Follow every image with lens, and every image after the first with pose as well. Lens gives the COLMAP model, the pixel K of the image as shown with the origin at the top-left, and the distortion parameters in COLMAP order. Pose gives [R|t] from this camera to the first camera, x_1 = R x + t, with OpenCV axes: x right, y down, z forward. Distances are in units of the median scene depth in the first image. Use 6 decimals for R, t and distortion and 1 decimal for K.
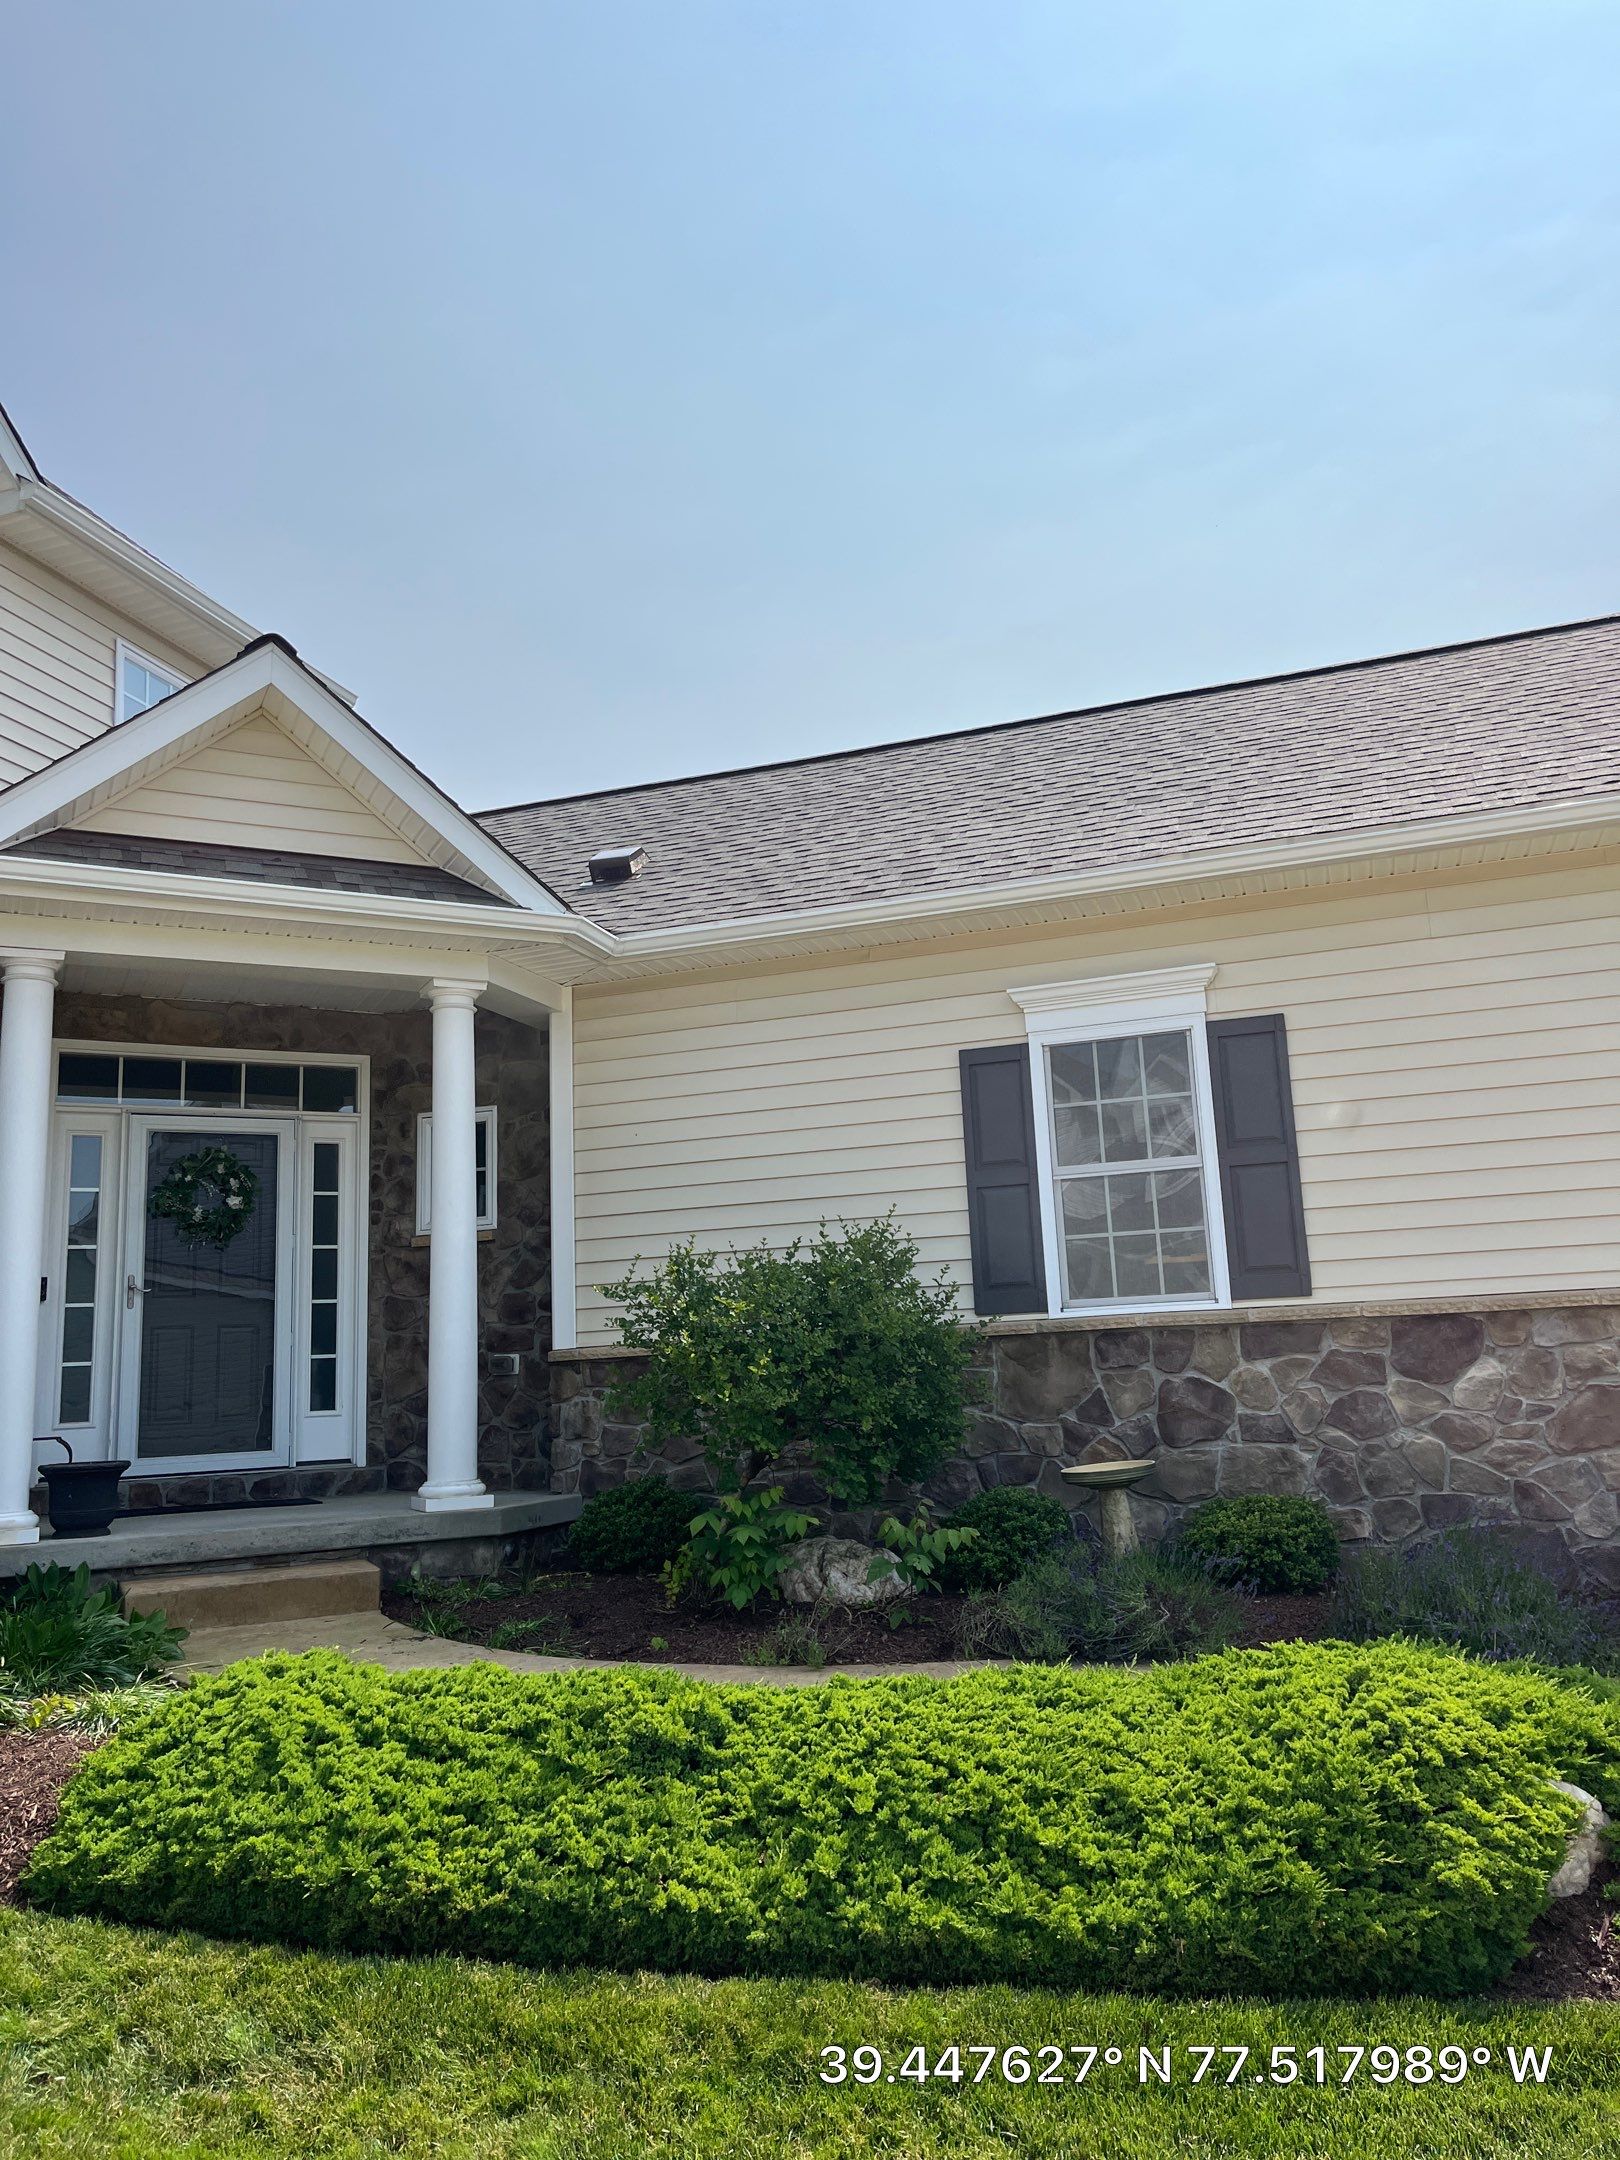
lens RADIAL K [[1660.7, 0, 810.0], [0, 1660.7, 1080.0], [0, 0, 1]] dist [0.088271, -0.113973]
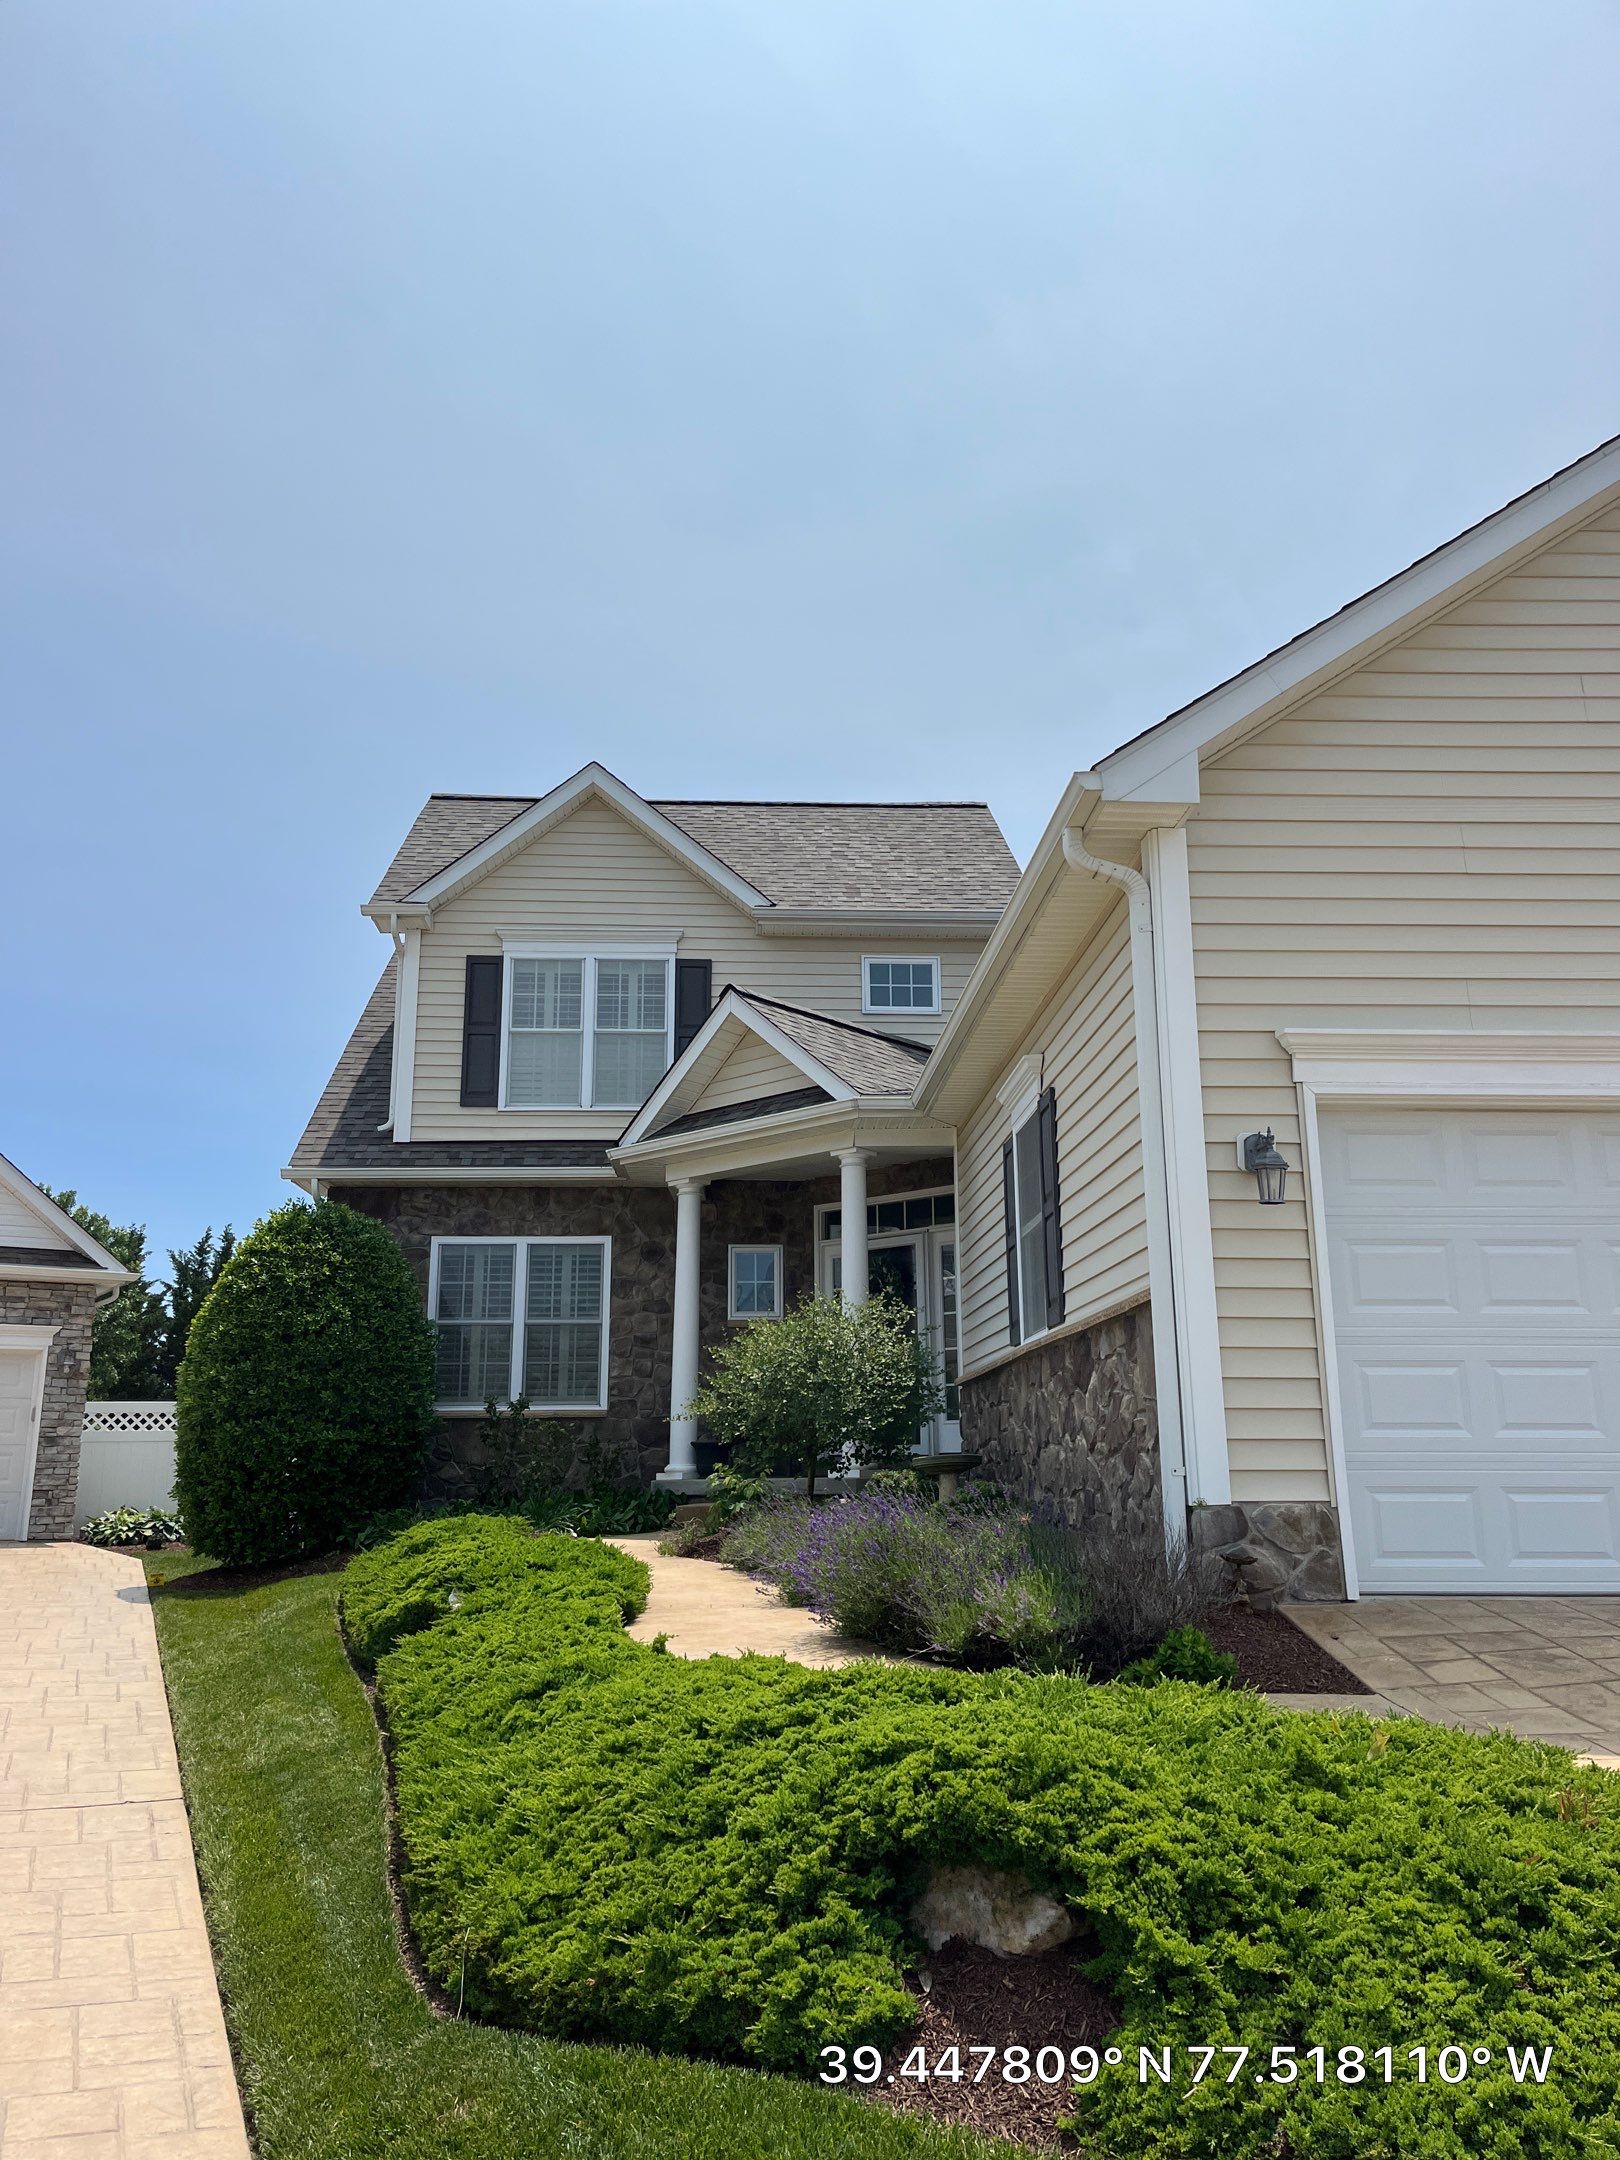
lens RADIAL K [[1662.9, 0, 793.2], [0, 1662.9, 1073.5], [0, 0, 1]] dist [0.090719, -0.115334]
pose [[0.356329, -0.186517, -0.915555, 1.518532], [0.161089, 0.977464, -0.136434, 0.096435], [0.920370, -0.098870, 0.378344, 0.428927]]
